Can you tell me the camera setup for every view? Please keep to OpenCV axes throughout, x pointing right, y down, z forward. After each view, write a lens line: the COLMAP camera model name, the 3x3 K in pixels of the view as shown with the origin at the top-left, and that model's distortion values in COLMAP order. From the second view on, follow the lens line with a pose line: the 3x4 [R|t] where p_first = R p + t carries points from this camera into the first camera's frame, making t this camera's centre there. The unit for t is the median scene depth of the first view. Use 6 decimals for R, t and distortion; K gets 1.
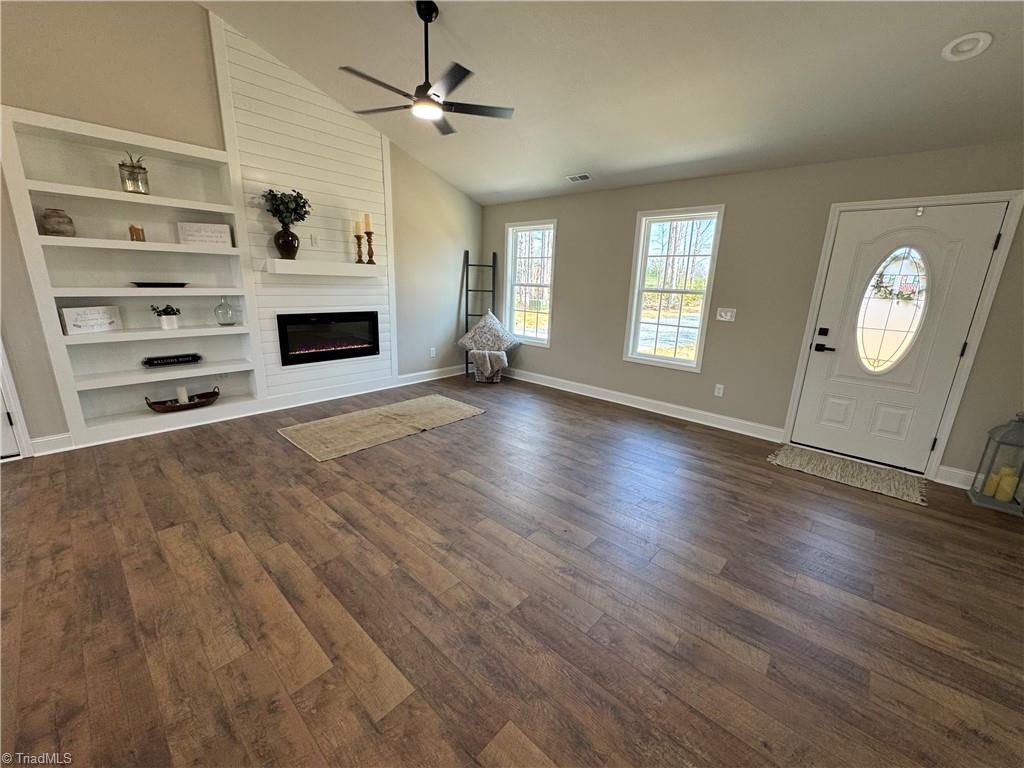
lens RADIAL K [[406.2, 0, 512.3], [0, 406.2, 382.2], [0, 0, 1]] dist [-0.001750, 0.000085]
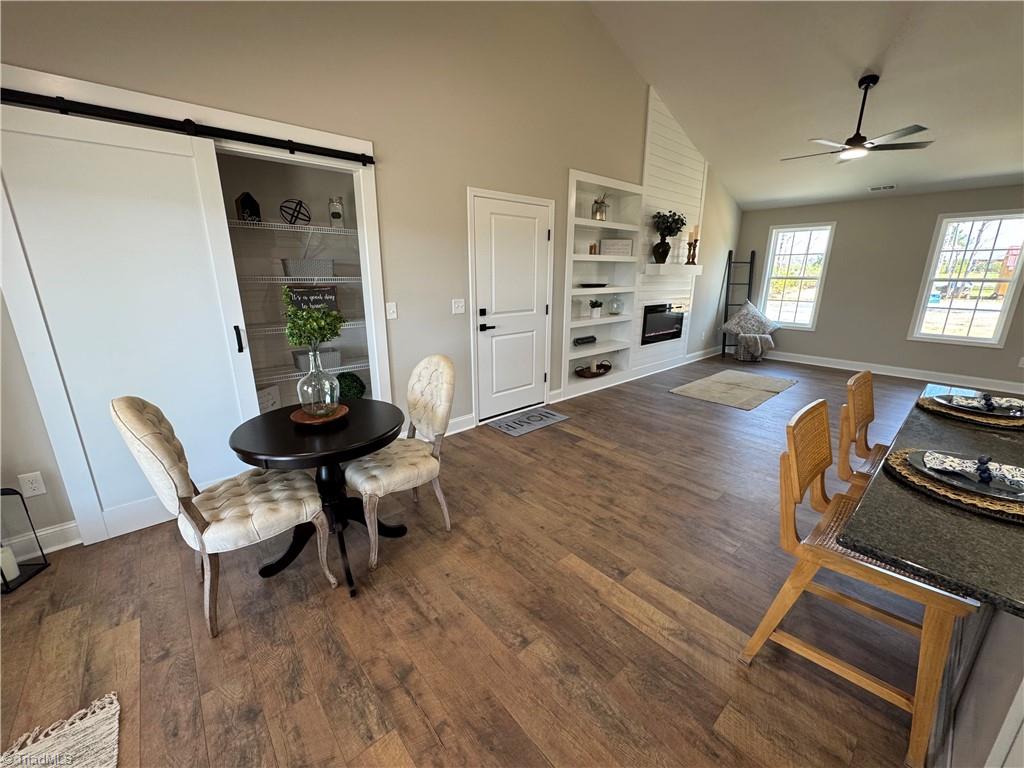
lens RADIAL K [[407.9, 0, 512.4], [0, 407.9, 382.1], [0, 0, 1]] dist [-0.002277, -0.000028]
pose [[0.992959, 0.002583, -0.118431, -0.916008], [-0.000787, 0.999884, 0.015208, 0.065399], [0.118457, -0.015008, 0.992846, -0.397288]]
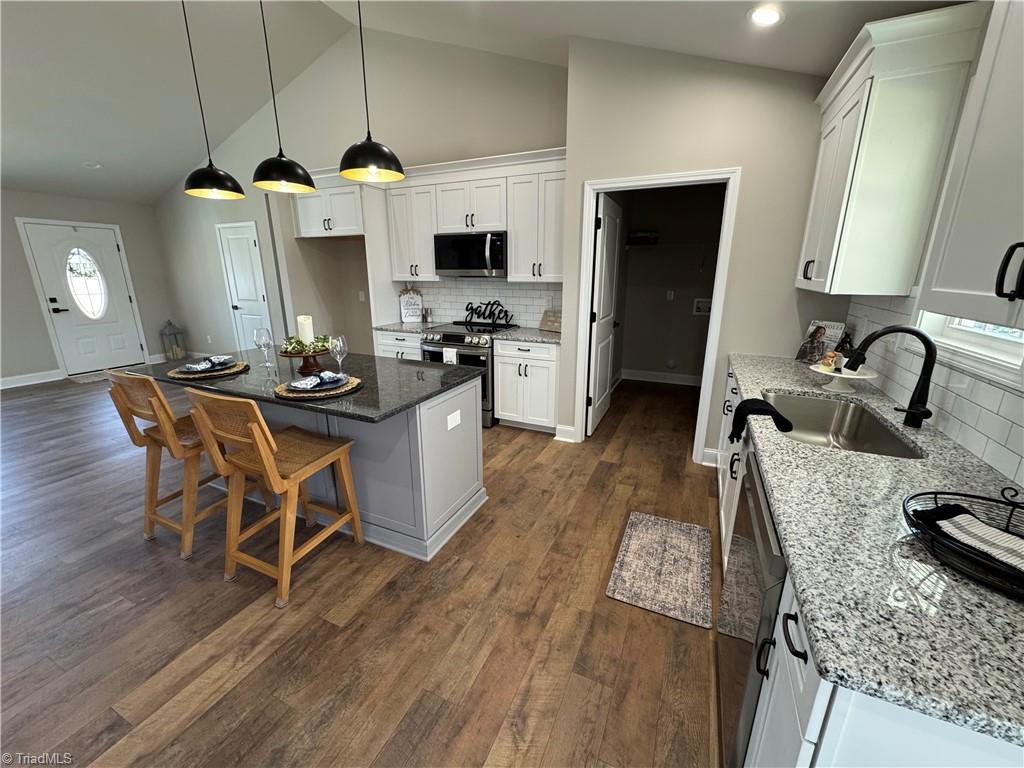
lens RADIAL K [[407.9, 0, 512.4], [0, 407.9, 382.1], [0, 0, 1]] dist [-0.002277, -0.000028]
pose [[-0.299507, -0.283409, 0.911030, -1.176499], [0.226152, 0.906563, 0.356368, 0.003345], [-0.926904, 0.312766, -0.207429, -0.200840]]
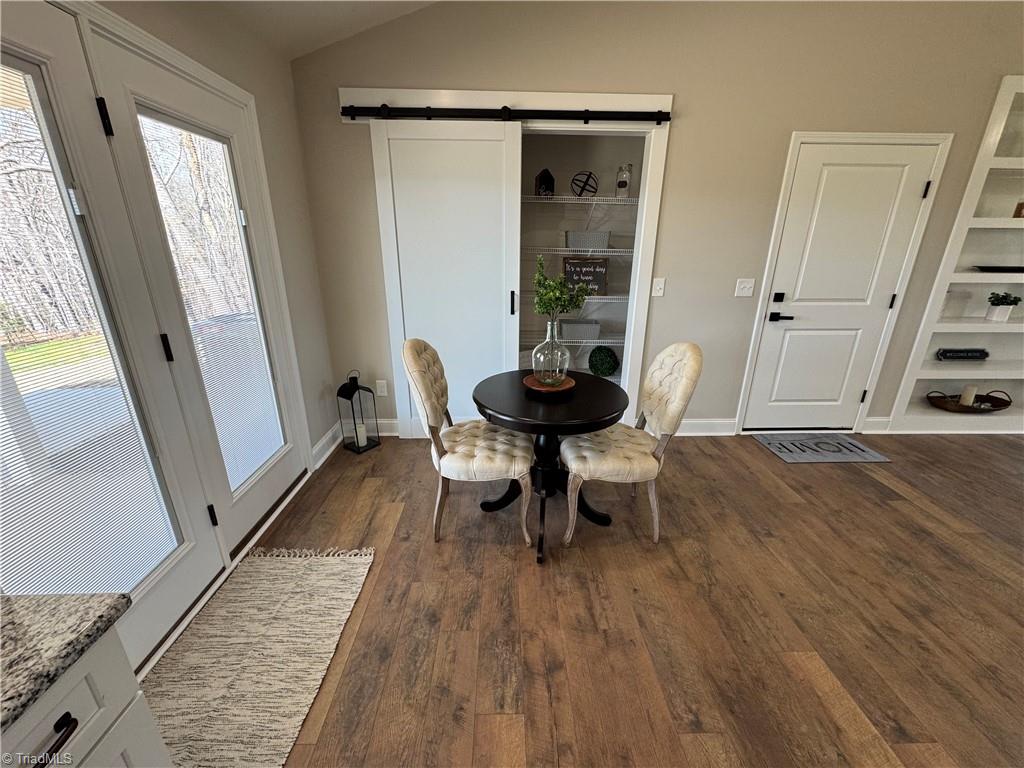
lens RADIAL K [[406.2, 0, 512.3], [0, 406.2, 382.2], [0, 0, 1]] dist [-0.001750, 0.000085]
pose [[0.688427, 0.207665, -0.694941, -0.884934], [-0.164685, 0.977865, 0.129069, 0.053236], [0.706362, 0.025592, 0.707388, -0.322168]]
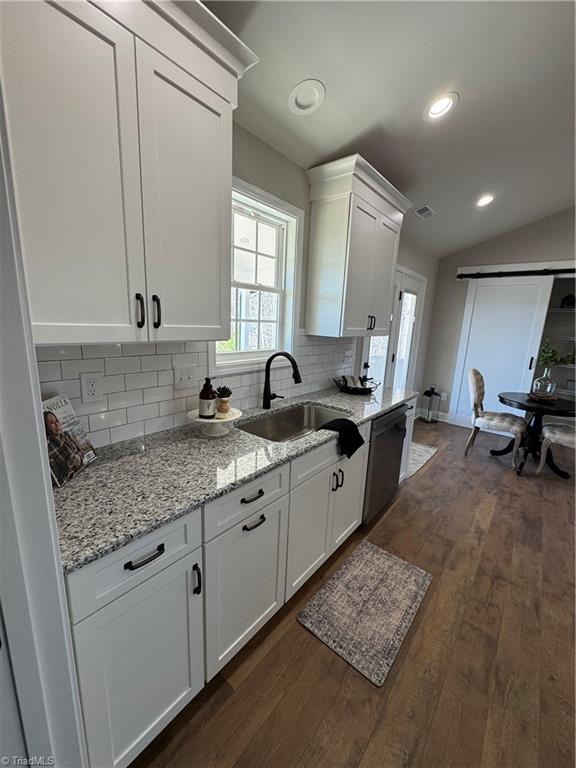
lens RADIAL K [[304.6, 0, 289.8], [0, 304.6, 384.3], [0, 0, 1]] dist [-0.001750, 0.000085]
pose [[0.042787, 0.175681, -0.983517, -0.430537], [-0.286824, 0.945139, 0.156348, 0.148293], [0.957027, 0.275407, 0.090830, -0.664536]]
